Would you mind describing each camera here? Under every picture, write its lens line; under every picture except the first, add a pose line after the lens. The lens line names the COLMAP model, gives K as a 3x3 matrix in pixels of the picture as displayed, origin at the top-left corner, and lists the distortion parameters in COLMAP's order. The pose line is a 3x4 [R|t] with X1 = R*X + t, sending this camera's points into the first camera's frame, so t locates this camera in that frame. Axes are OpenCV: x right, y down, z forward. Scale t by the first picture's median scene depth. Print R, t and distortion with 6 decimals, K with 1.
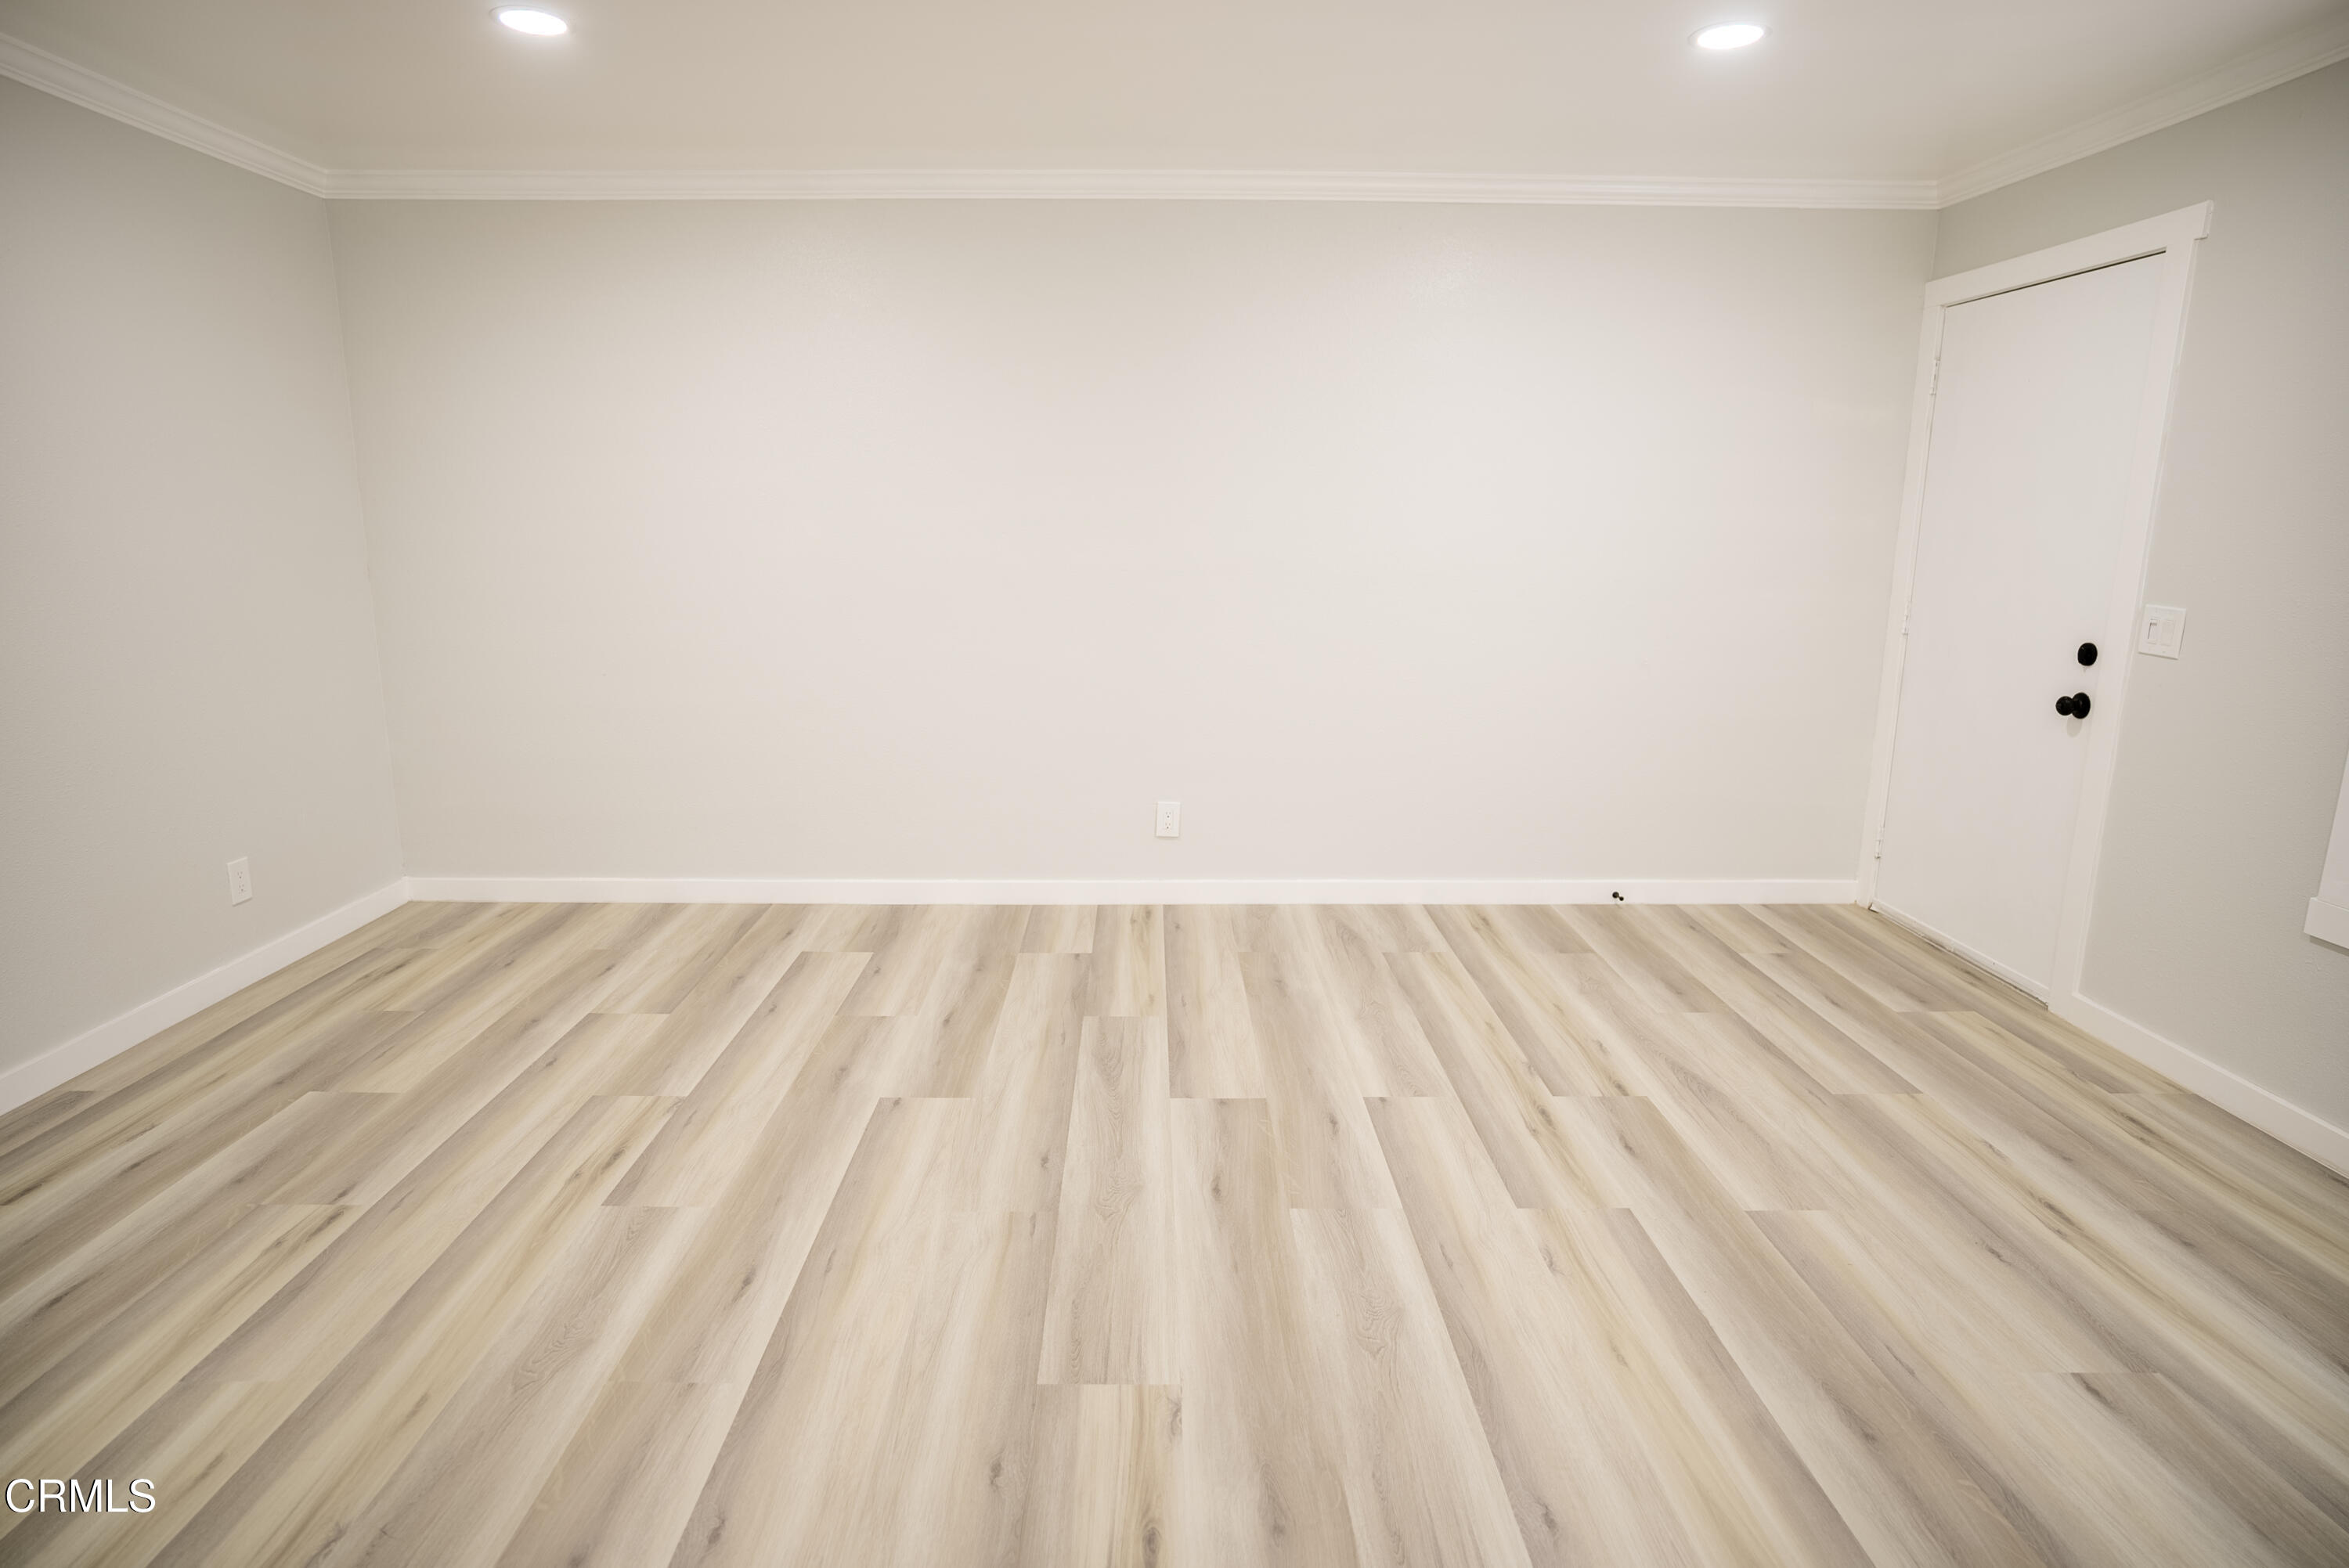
lens RADIAL K [[1262.0, 0, 1158.1], [0, 1262.0, 782.1], [0, 0, 1]] dist [-0.070073, 0.048084]
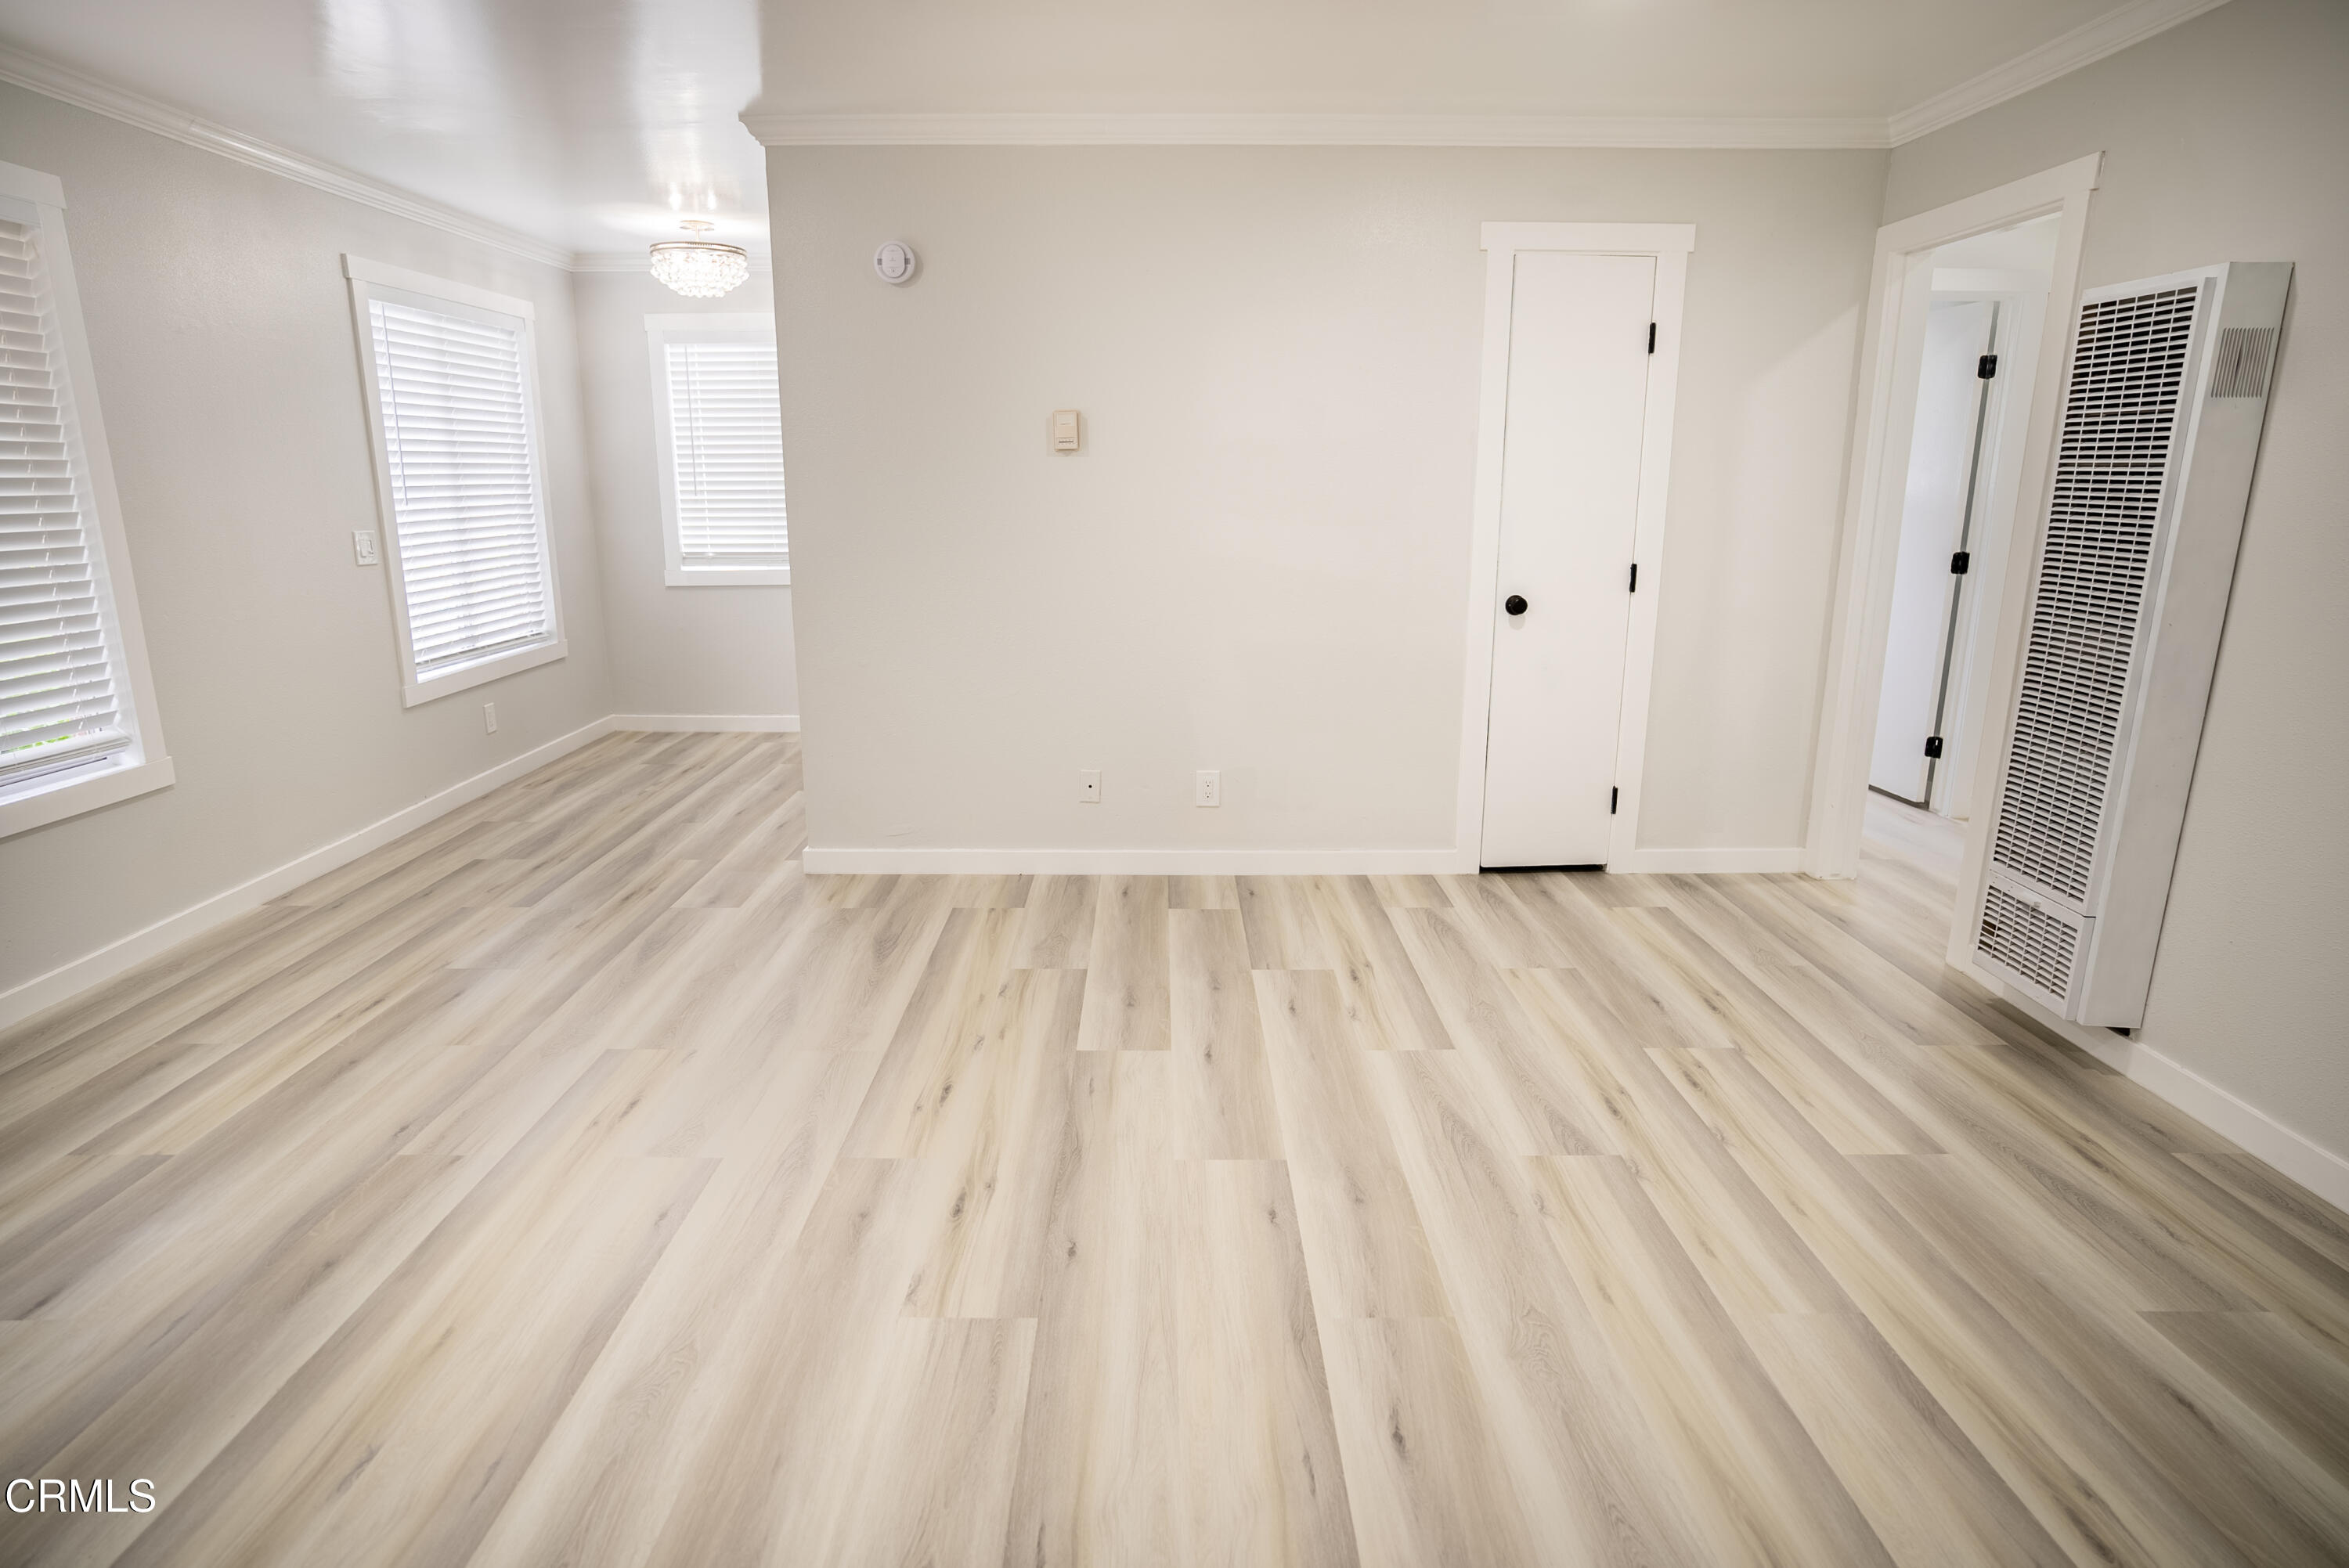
lens RADIAL K [[1280.1, 0, 1139.4], [0, 1280.1, 768.3], [0, 0, 1]] dist [-0.056667, 0.049635]
pose [[-0.999767, -0.005580, 0.020850, -0.119061], [0.003922, 0.902969, 0.429688, -0.225049], [-0.021225, 0.429670, -0.902737, 1.034890]]
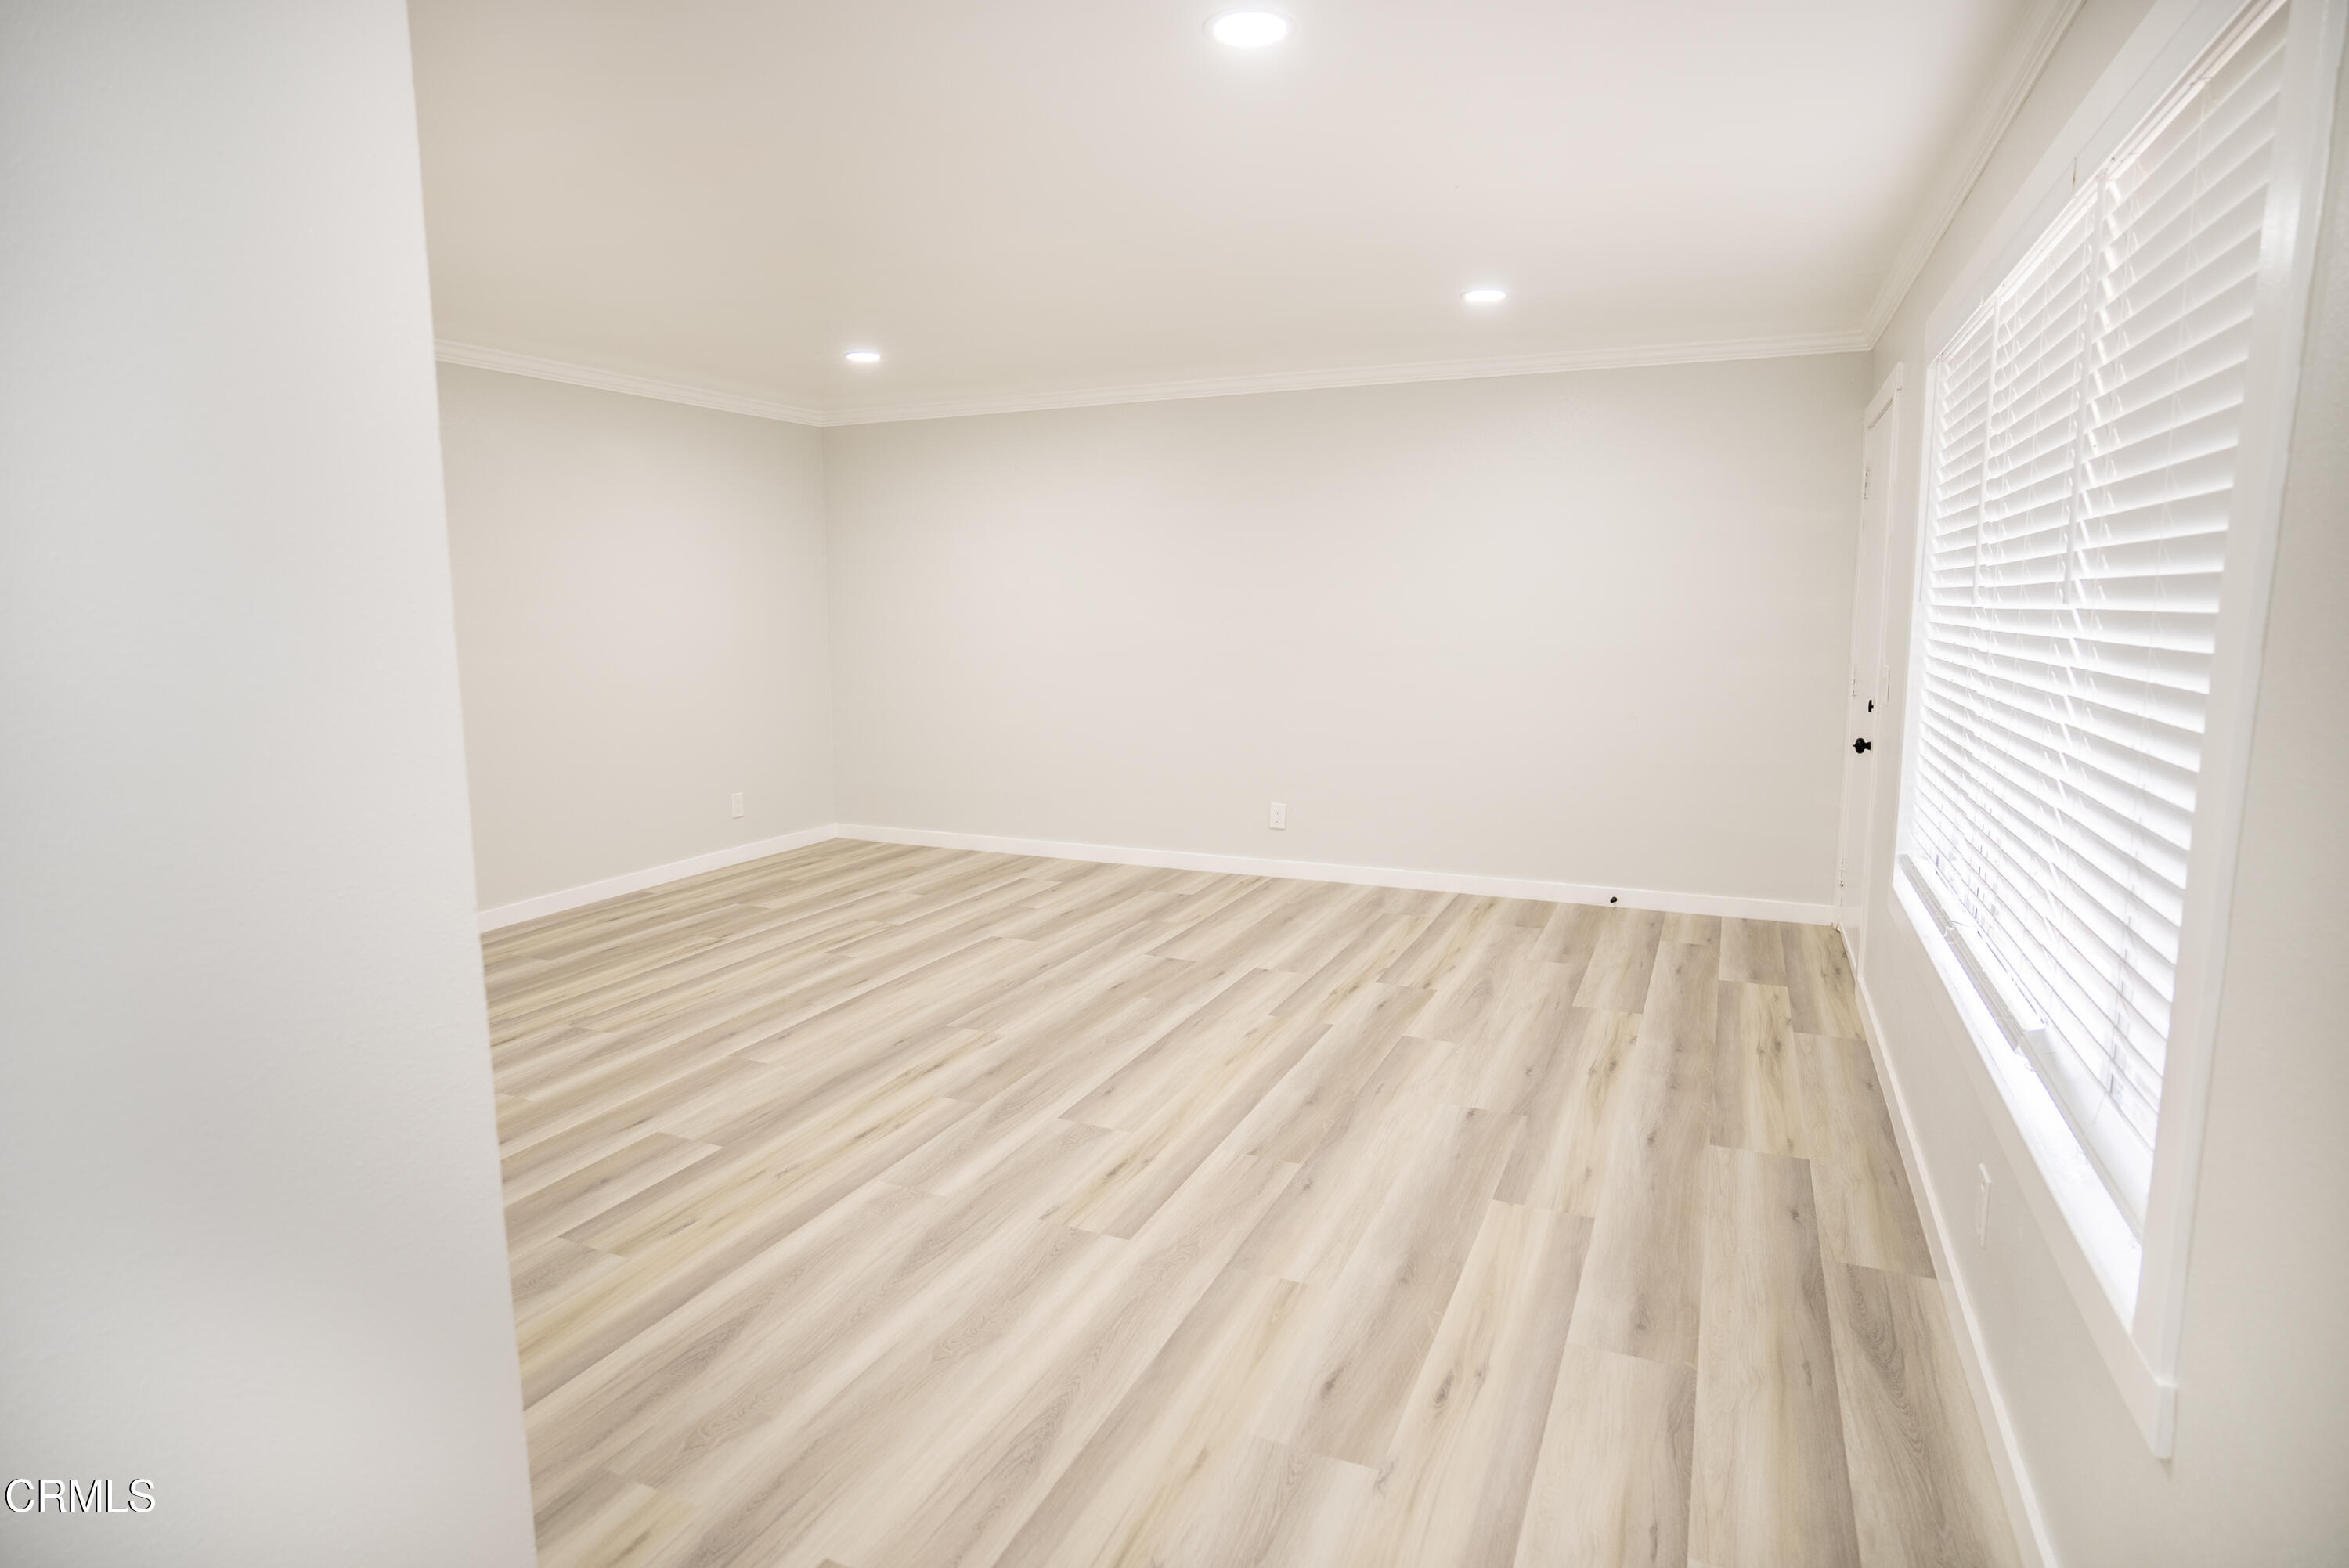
lens RADIAL K [[1262.0, 0, 1158.1], [0, 1262.0, 782.1], [0, 0, 1]] dist [-0.070073, 0.048084]
pose [[0.907234, 0.051242, -0.417494, 0.623709], [-0.079199, 0.995609, -0.049905, 0.095968], [0.413103, 0.078341, 0.907308, -0.446392]]
